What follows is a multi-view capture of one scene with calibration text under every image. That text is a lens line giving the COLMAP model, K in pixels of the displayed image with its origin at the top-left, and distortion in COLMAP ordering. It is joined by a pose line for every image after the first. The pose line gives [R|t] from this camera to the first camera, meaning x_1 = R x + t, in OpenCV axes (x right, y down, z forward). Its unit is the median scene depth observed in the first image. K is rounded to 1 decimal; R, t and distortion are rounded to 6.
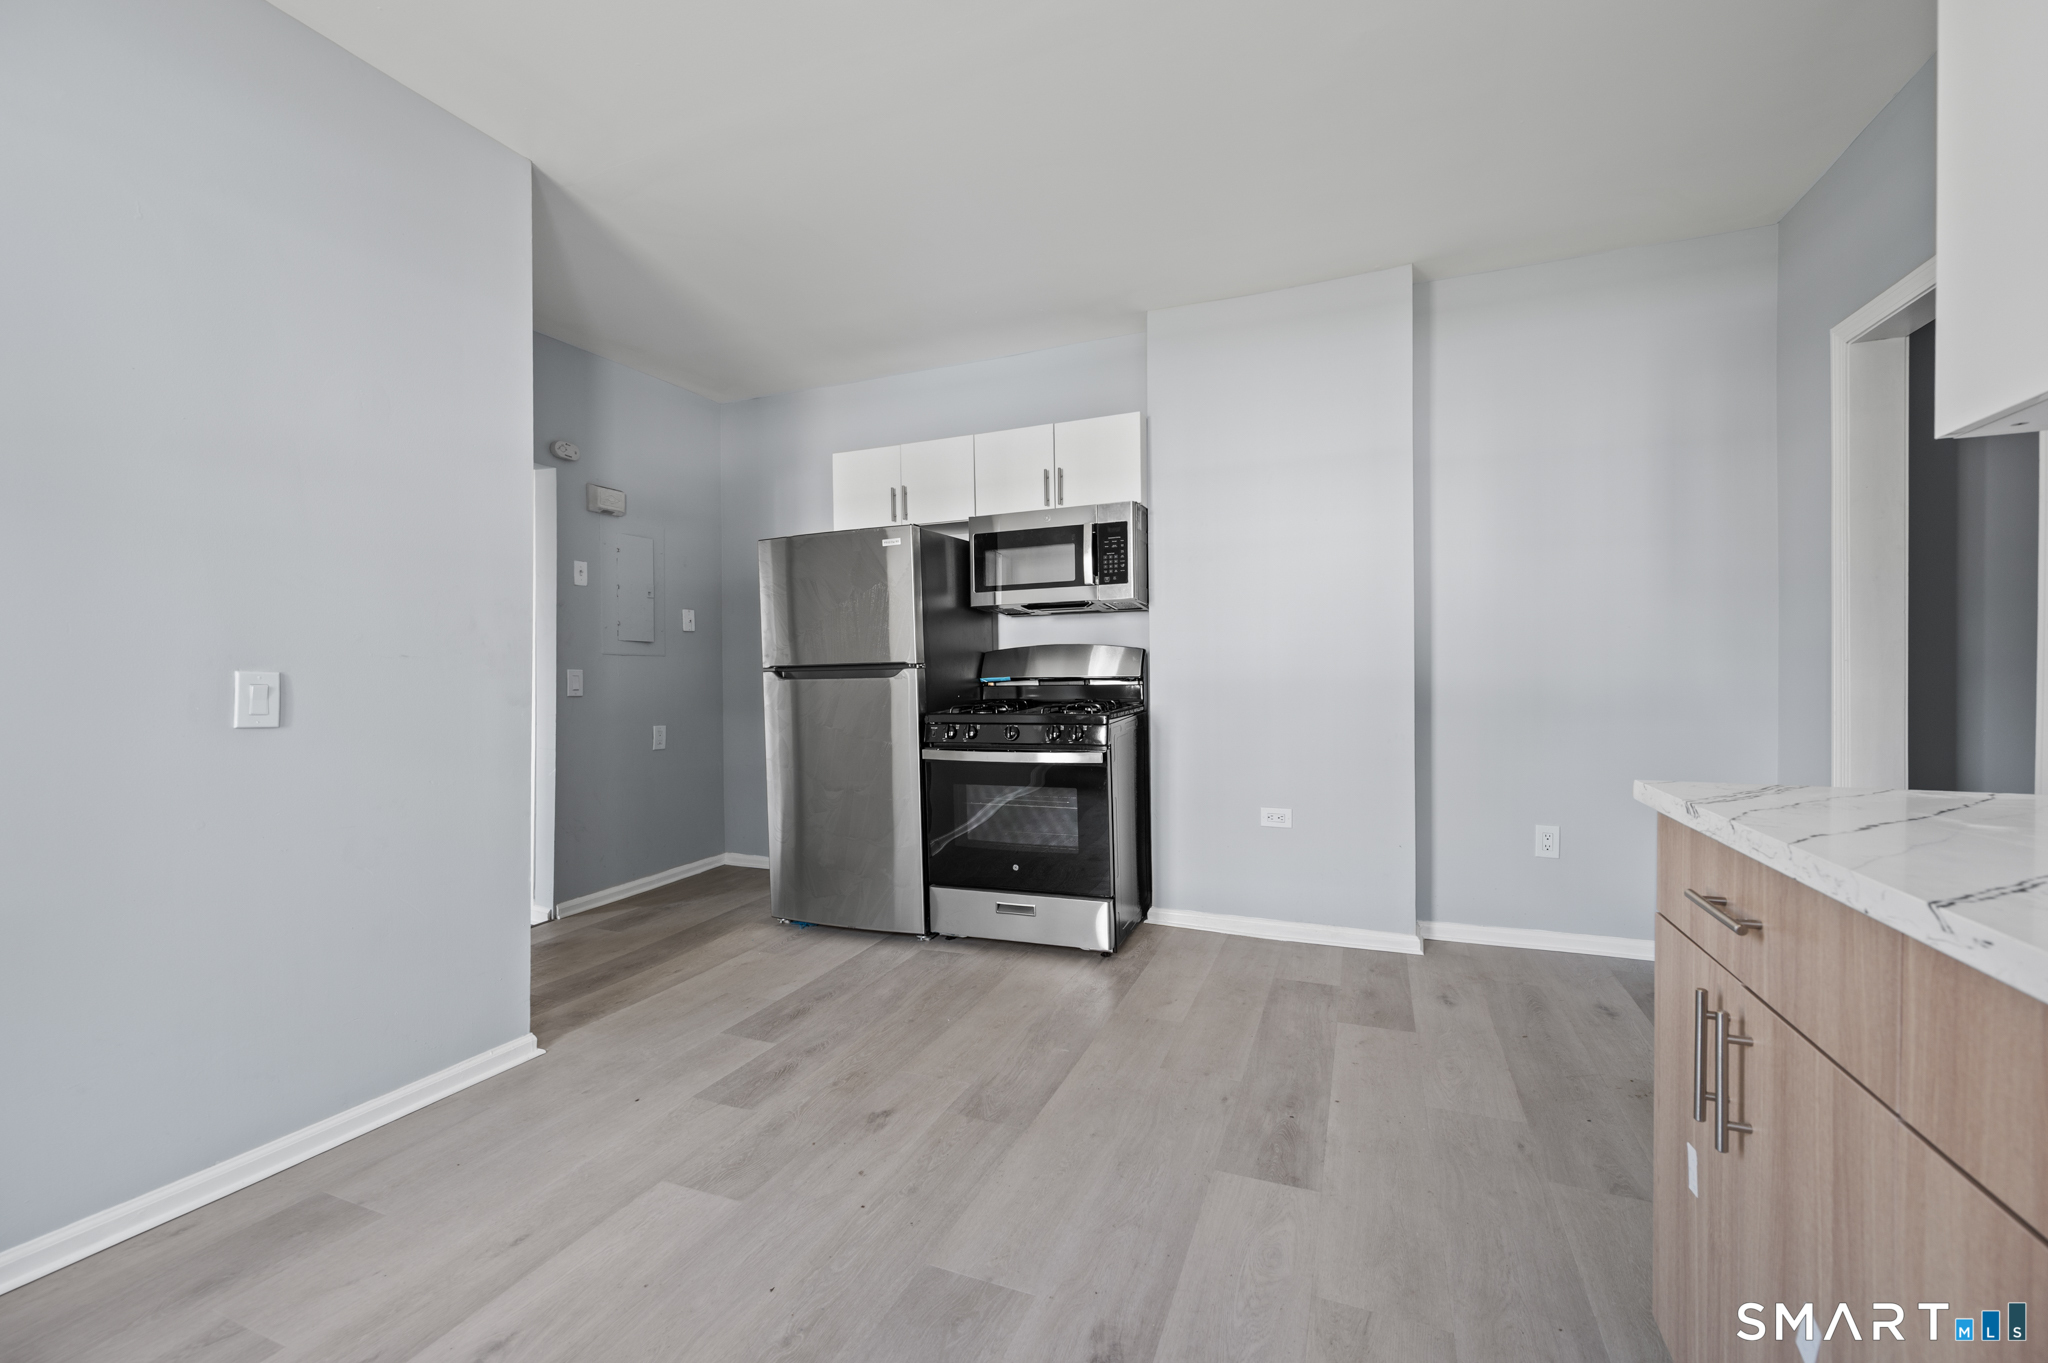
lens RADIAL K [[833.5, 0, 1024.0], [0, 833.5, 681.5], [0, 0, 1]] dist [-0.001029, -0.000057]
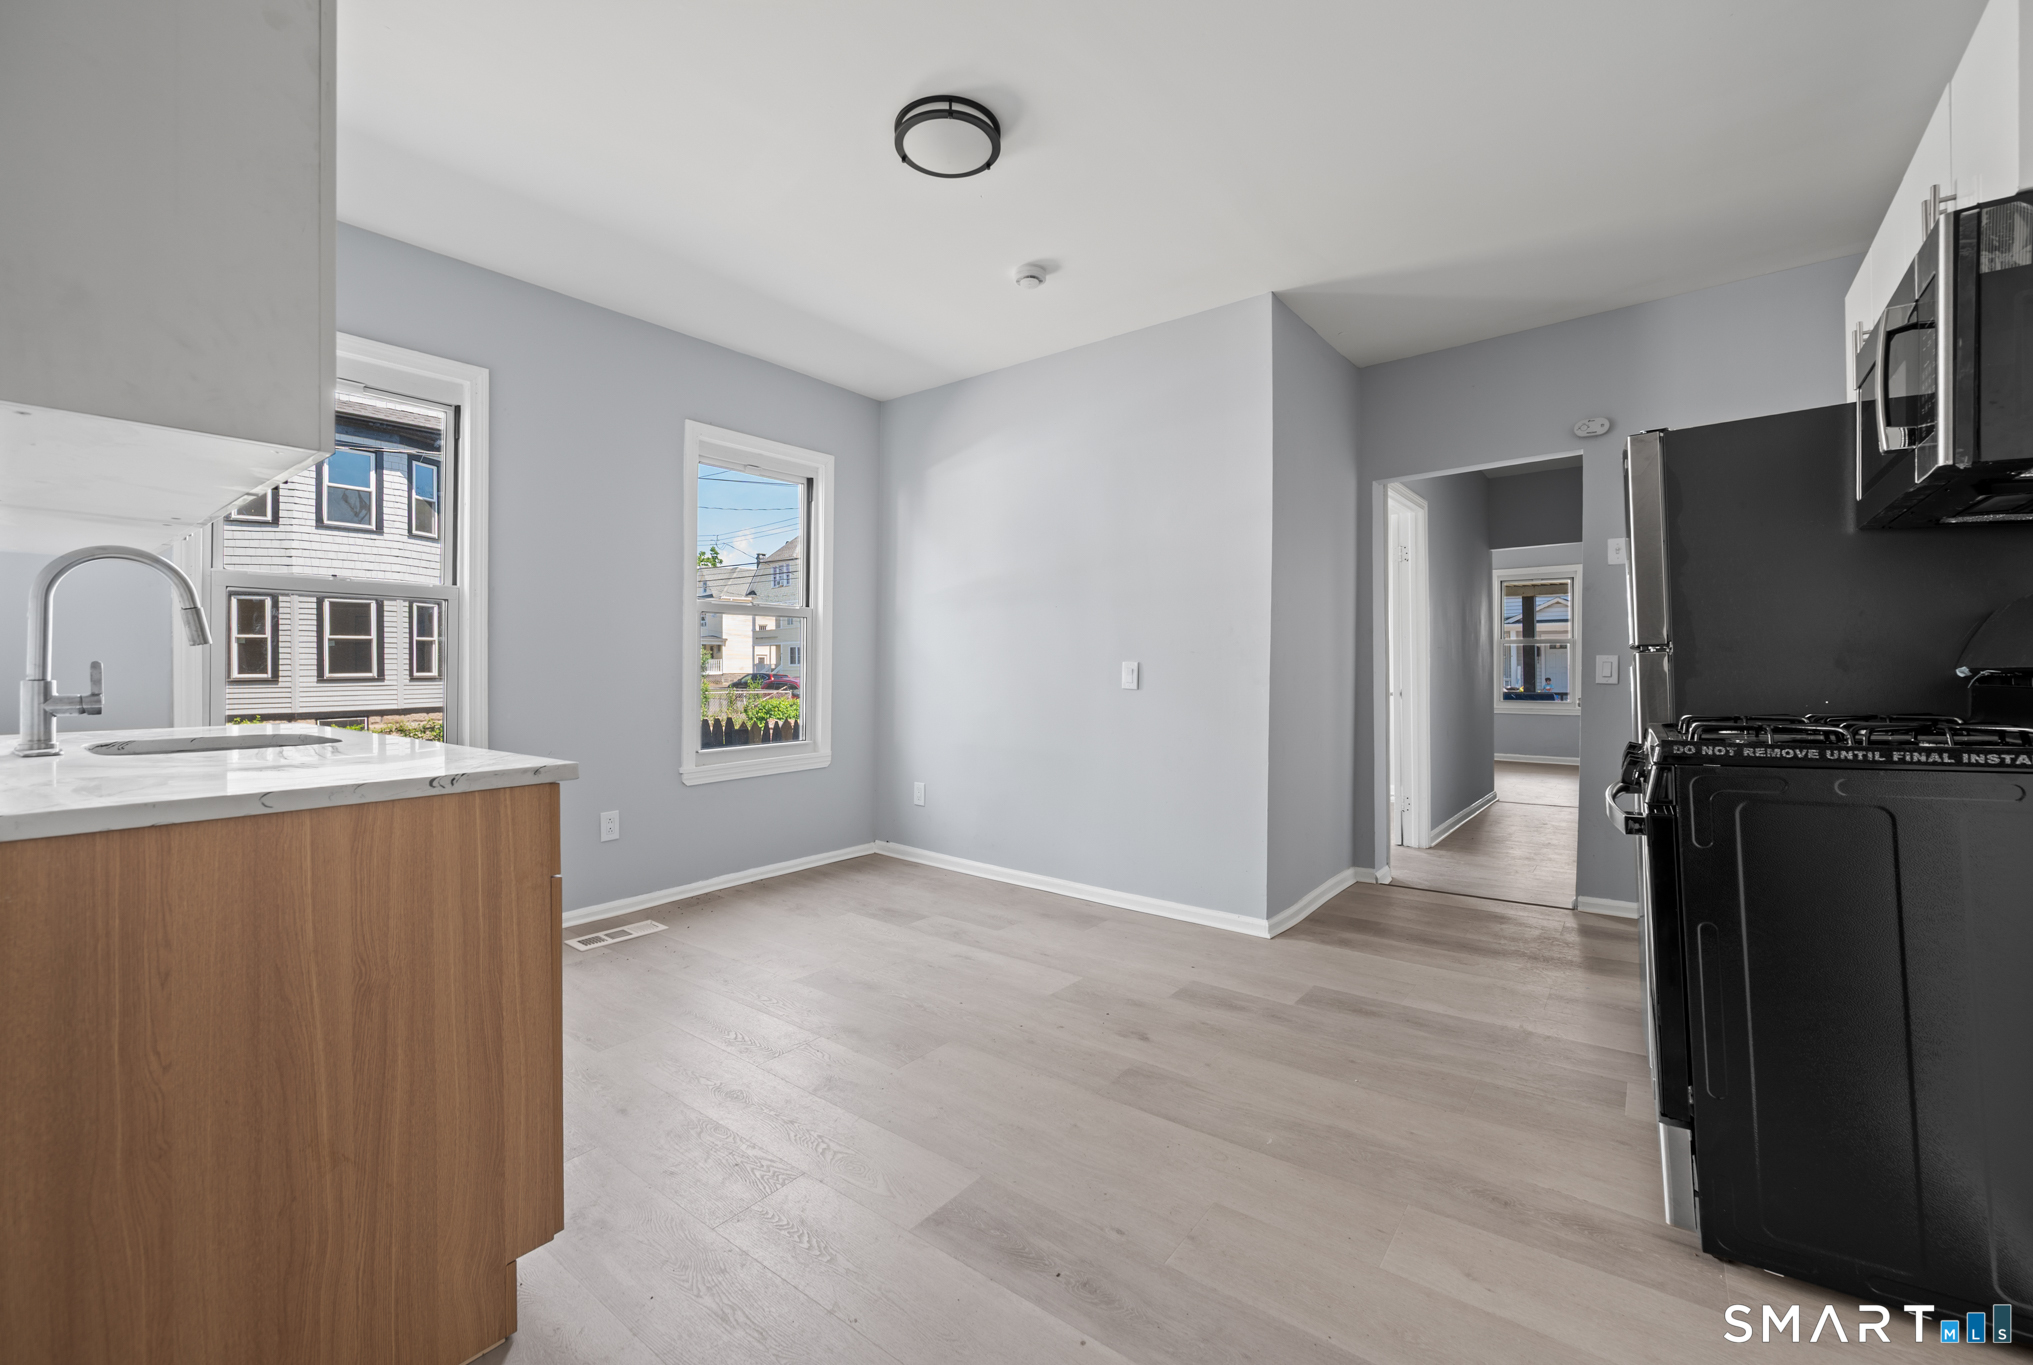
lens RADIAL K [[829.9, 0, 1013.6], [0, 829.9, 660.9], [0, 0, 1]] dist [-0.001362, 0.000013]
pose [[-0.261377, 0.001710, -0.965235, 0.751120], [-0.001199, 0.999997, 0.002097, -0.012118], [0.965236, 0.001705, -0.261374, 0.837809]]
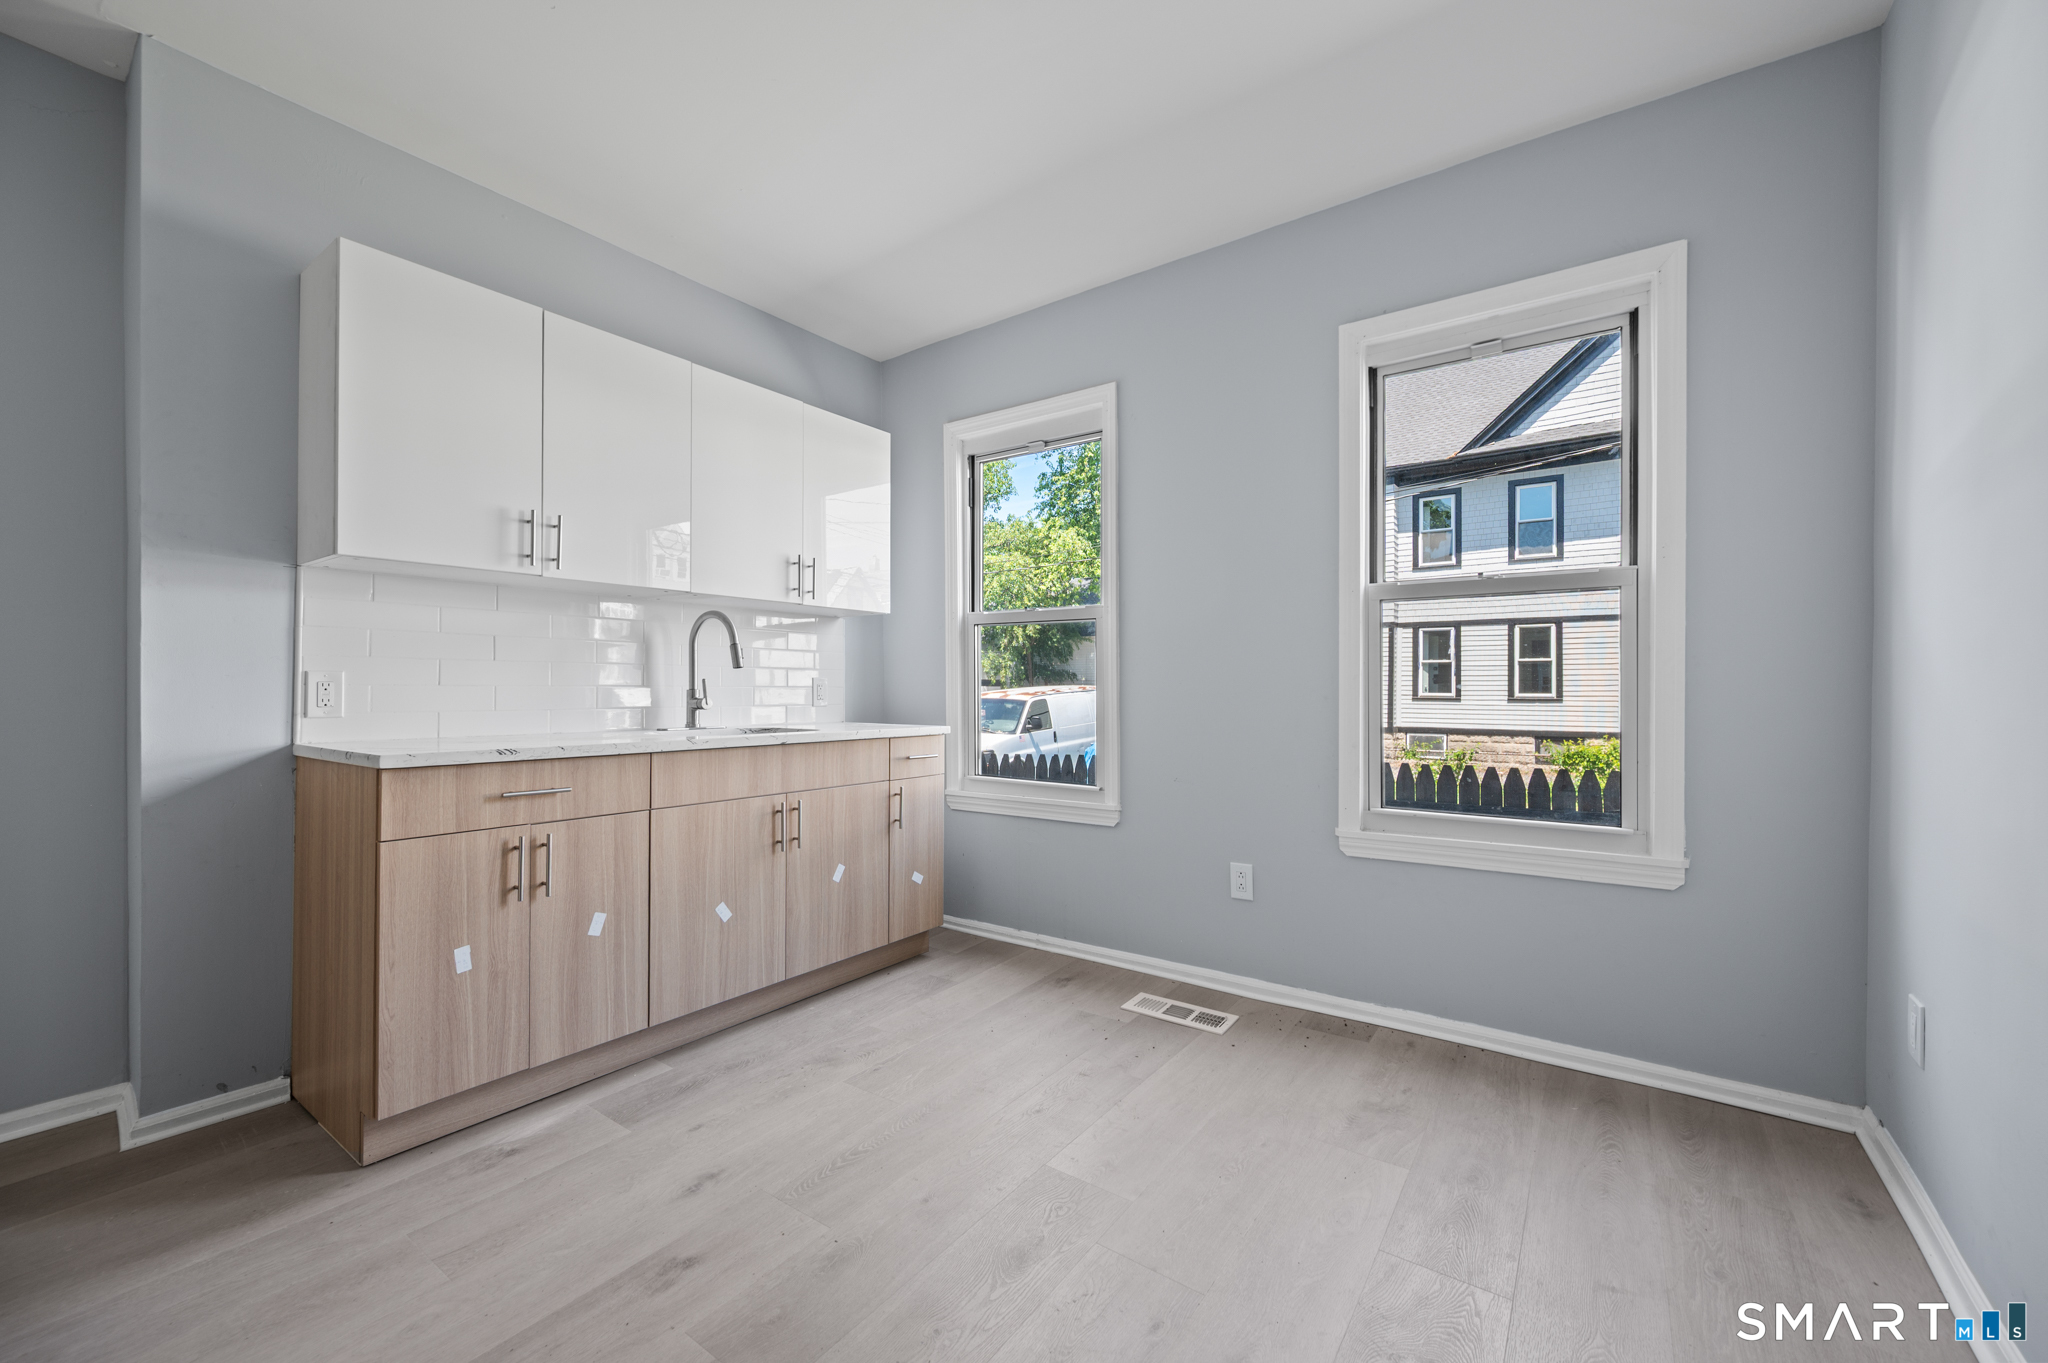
lens RADIAL K [[814.3, 0, 1031.9], [0, 814.3, 678.4], [0, 0, 1]] dist [-0.001825, -0.000087]
pose [[-0.976829, 0.004142, 0.213980, -0.298559], [0.003033, 0.999980, -0.005510, -0.001465], [-0.213999, -0.004733, -0.976822, 0.949535]]
